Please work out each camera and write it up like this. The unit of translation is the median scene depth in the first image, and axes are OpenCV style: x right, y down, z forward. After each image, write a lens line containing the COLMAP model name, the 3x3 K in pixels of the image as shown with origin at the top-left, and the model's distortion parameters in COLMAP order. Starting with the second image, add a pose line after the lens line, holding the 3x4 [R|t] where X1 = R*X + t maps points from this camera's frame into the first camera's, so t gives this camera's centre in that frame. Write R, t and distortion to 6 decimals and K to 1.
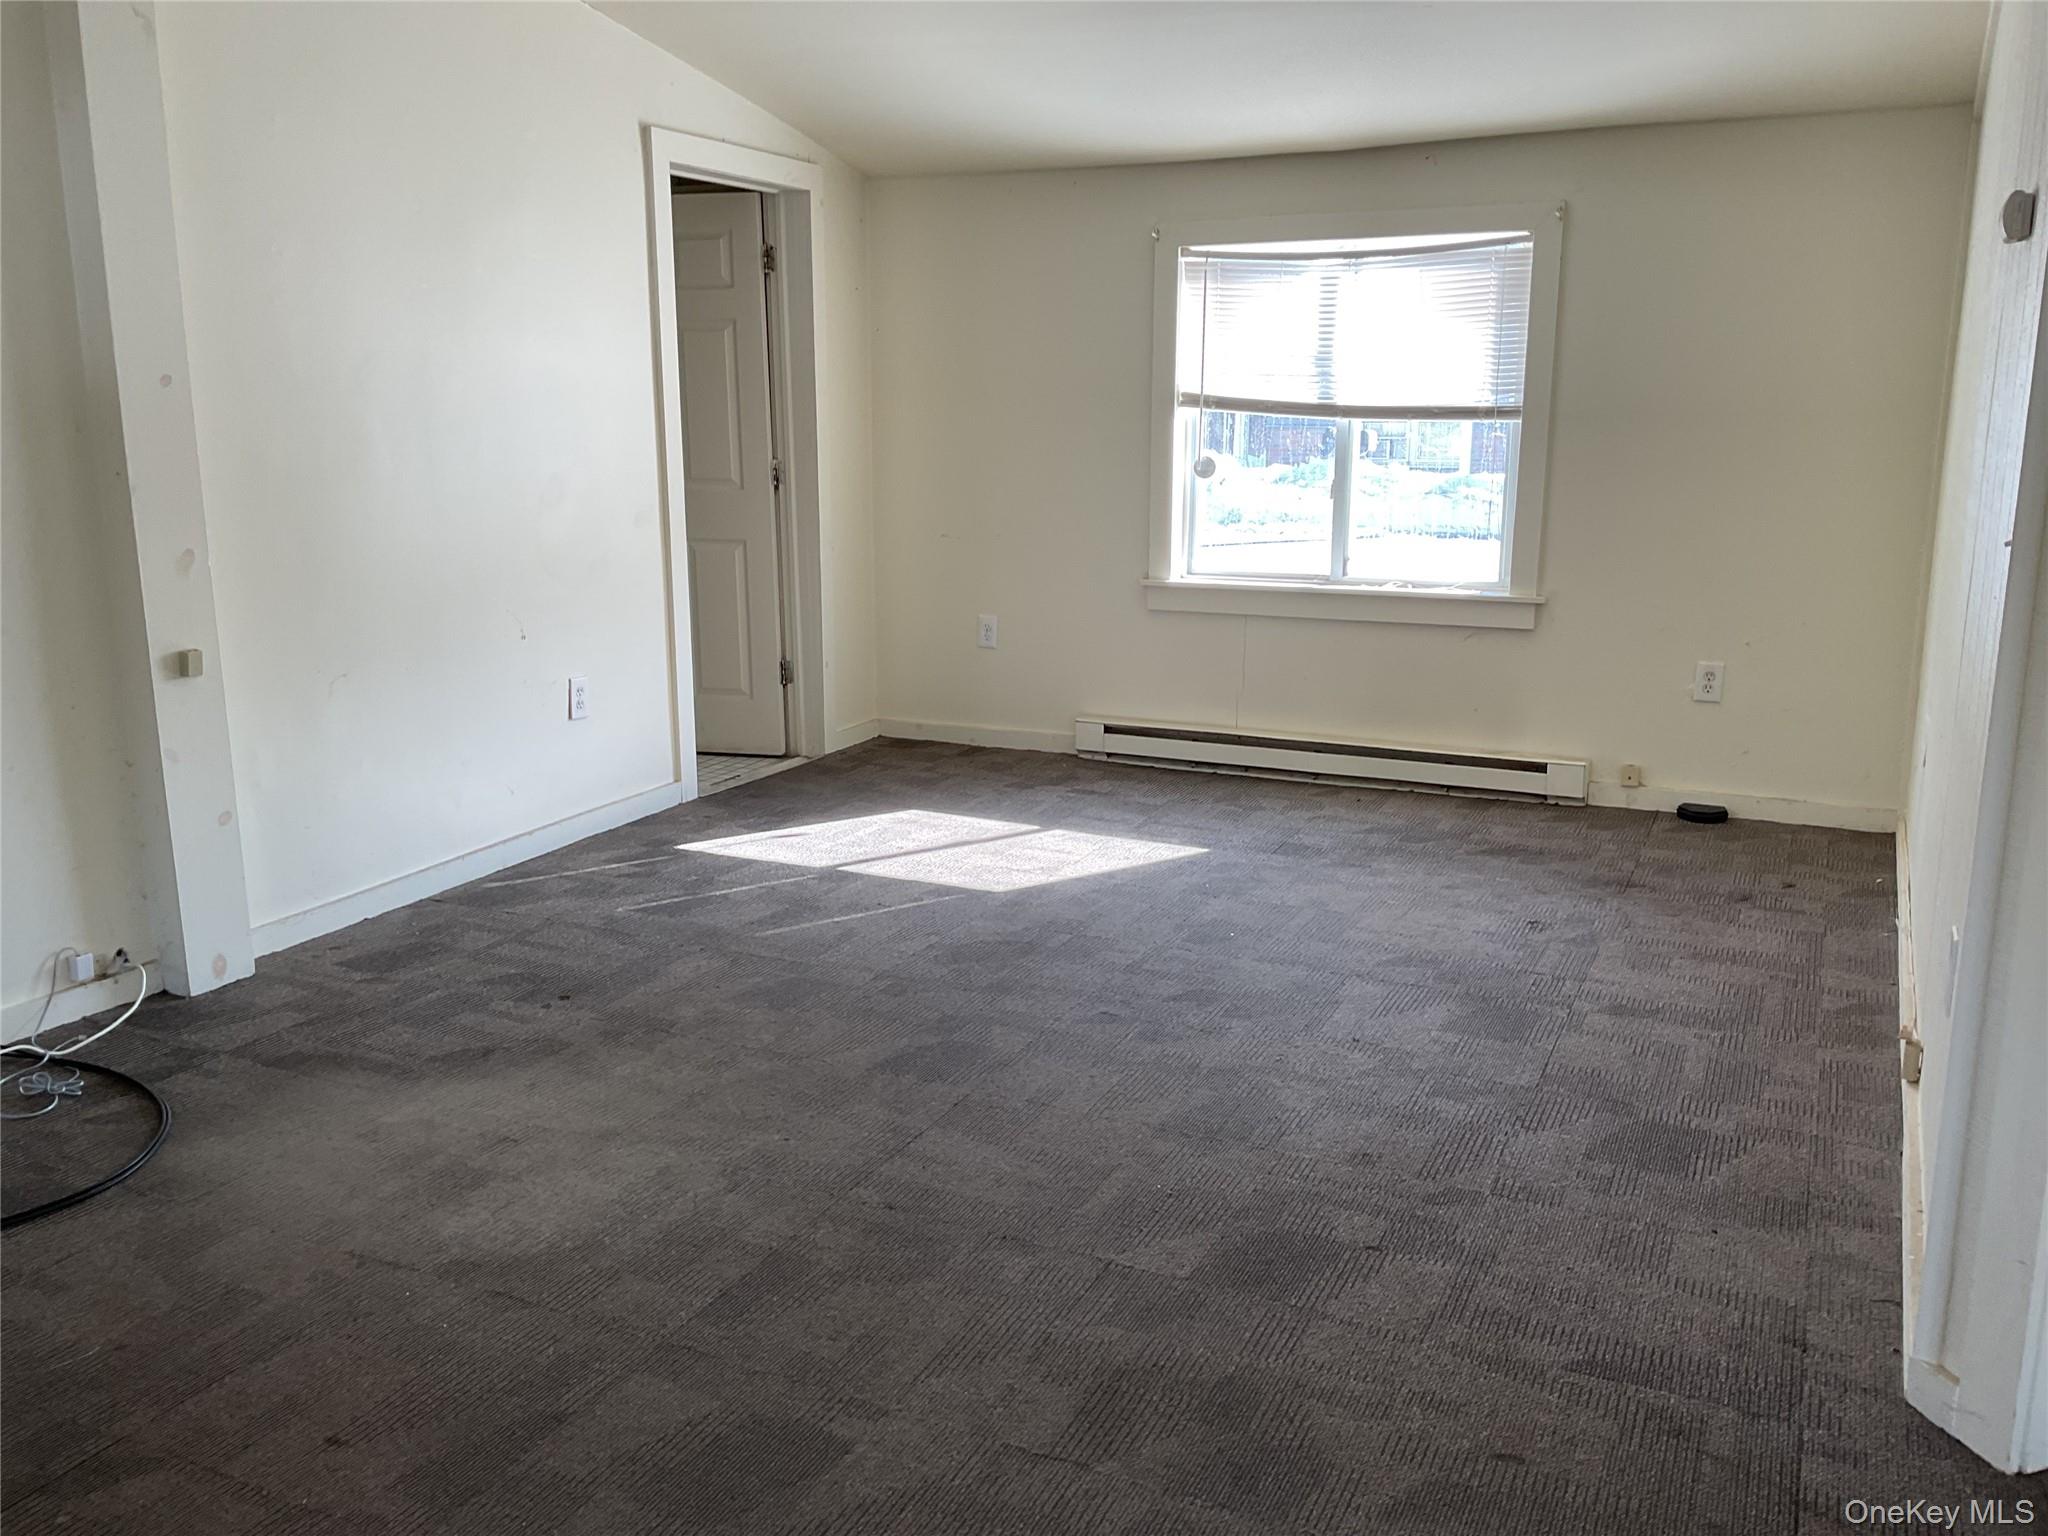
lens RADIAL K [[1700.0, 0, 1020.9], [0, 1700.0, 769.8], [0, 0, 1]] dist [0.035040, -0.059995]
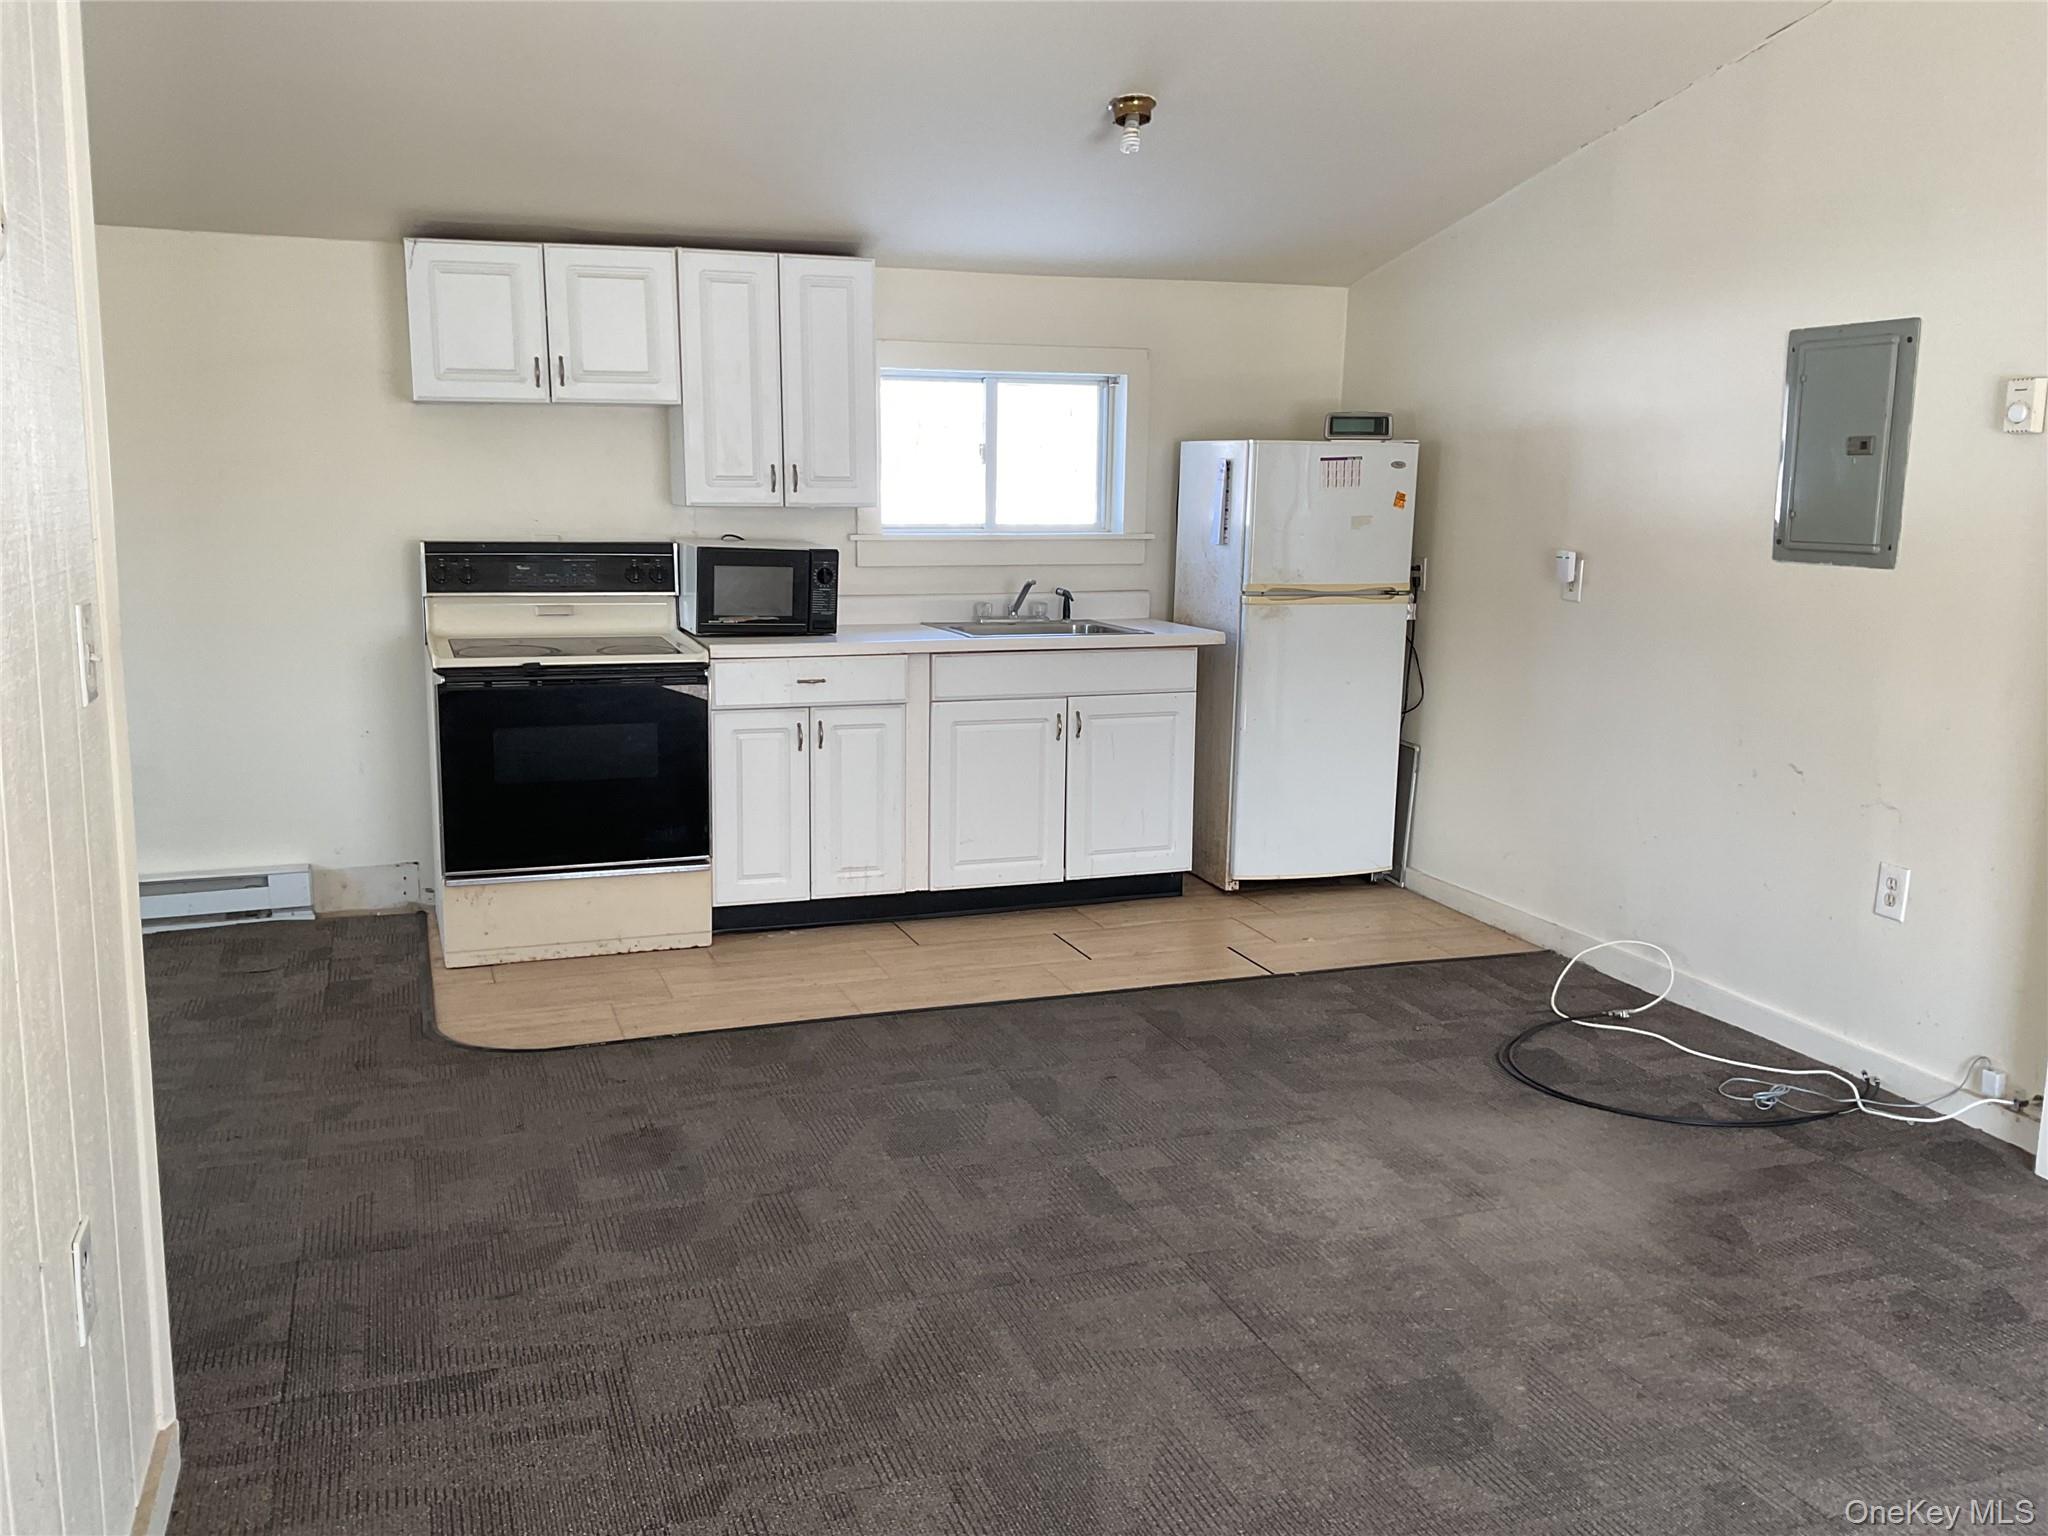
lens RADIAL K [[1700.0, 0, 1033.1], [0, 1700.0, 785.7], [0, 0, 1]] dist [0.035040, -0.059995]
pose [[-0.696854, 0.119037, -0.707265, 0.675203], [-0.172151, 0.929541, 0.326064, -0.352601], [0.696246, 0.348975, -0.627262, 1.498350]]
